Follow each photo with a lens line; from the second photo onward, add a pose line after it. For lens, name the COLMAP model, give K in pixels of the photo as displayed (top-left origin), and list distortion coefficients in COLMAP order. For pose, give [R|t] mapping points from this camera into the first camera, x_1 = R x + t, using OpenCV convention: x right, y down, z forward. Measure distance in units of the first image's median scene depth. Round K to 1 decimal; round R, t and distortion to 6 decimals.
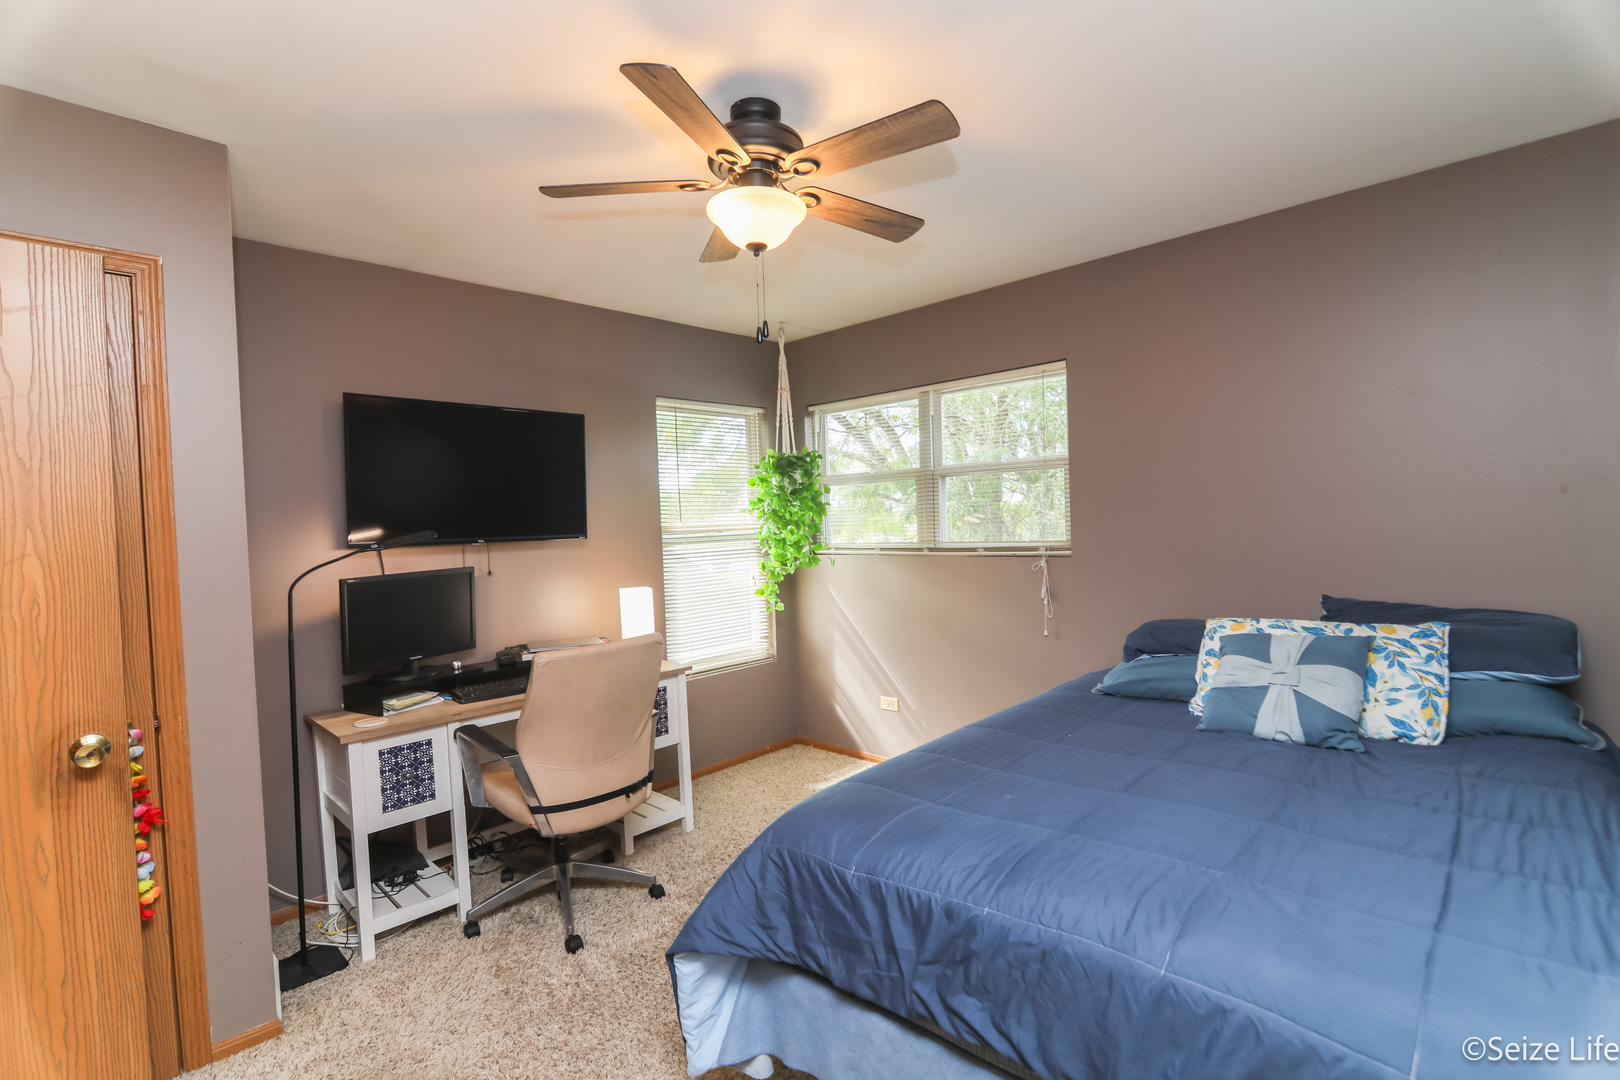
lens RADIAL K [[746.1, 0, 800.8], [0, 746.1, 542.5], [0, 0, 1]] dist [-0.019708, 0.000654]
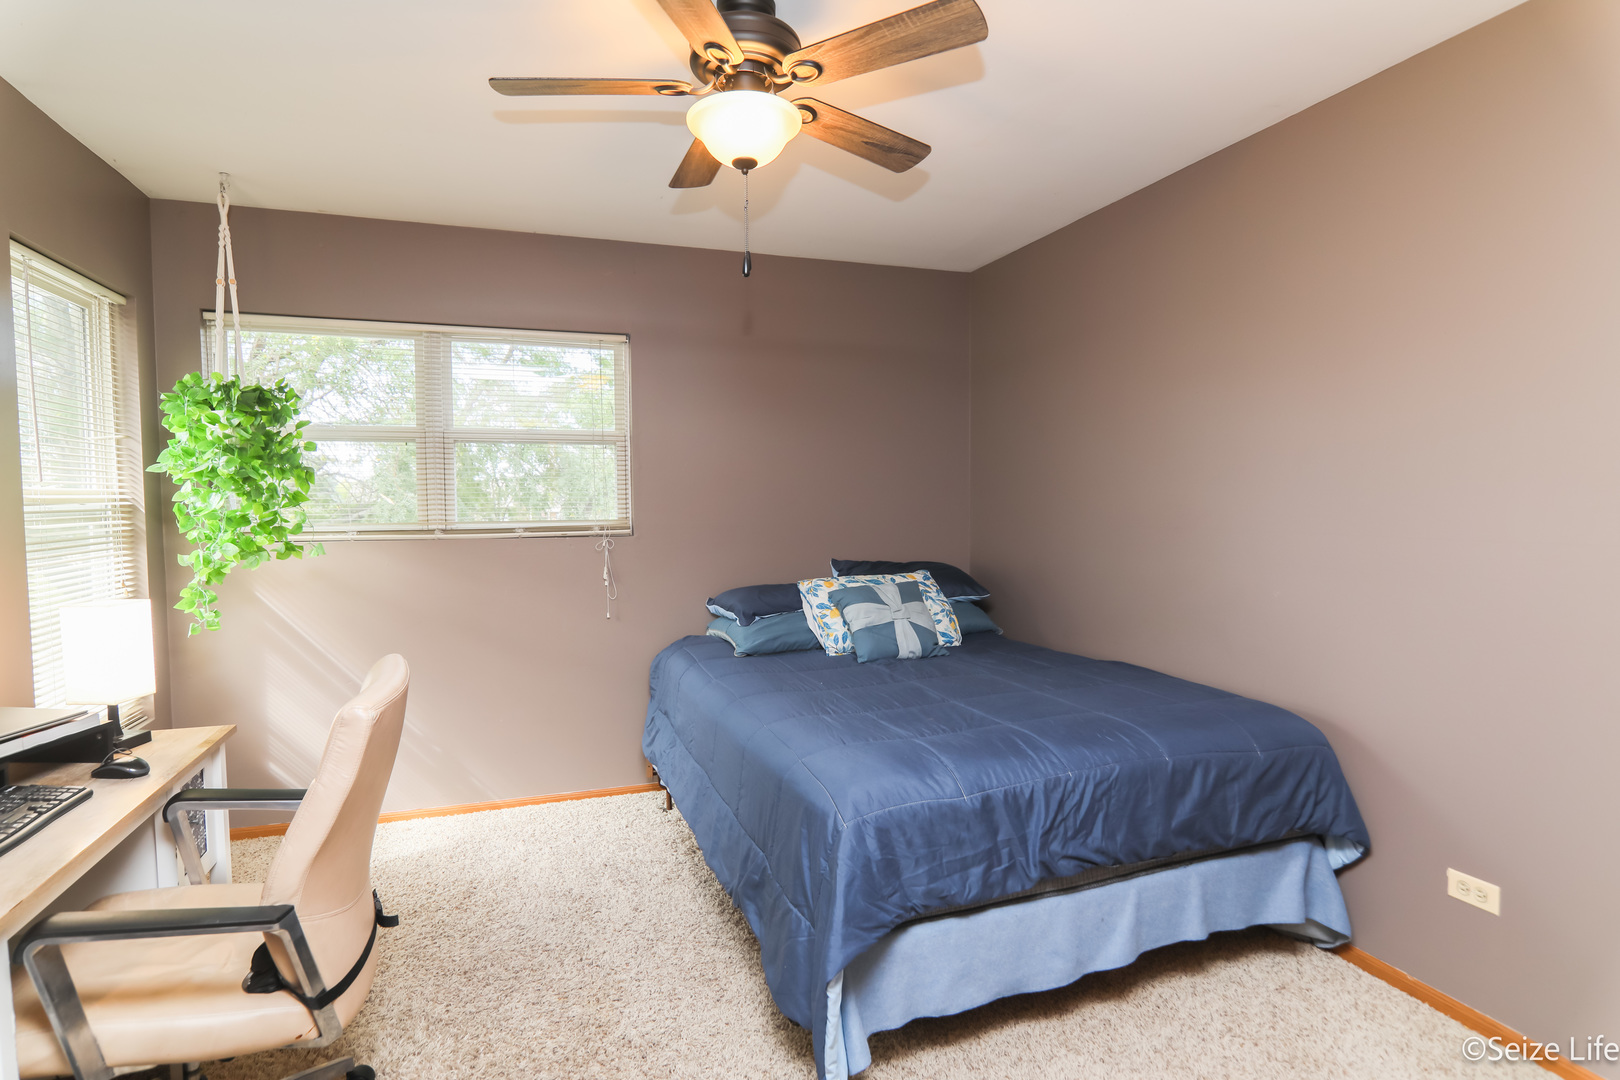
lens RADIAL K [[819.1, 0, 810.0], [0, 819.1, 540.0], [0, 0, 1]] dist [-0.001347, -0.000193]
pose [[0.452981, -0.015932, 0.891378, -0.499381], [0.013150, 0.999851, 0.011188, 0.015976], [-0.891423, 0.006654, 0.453123, 0.288793]]
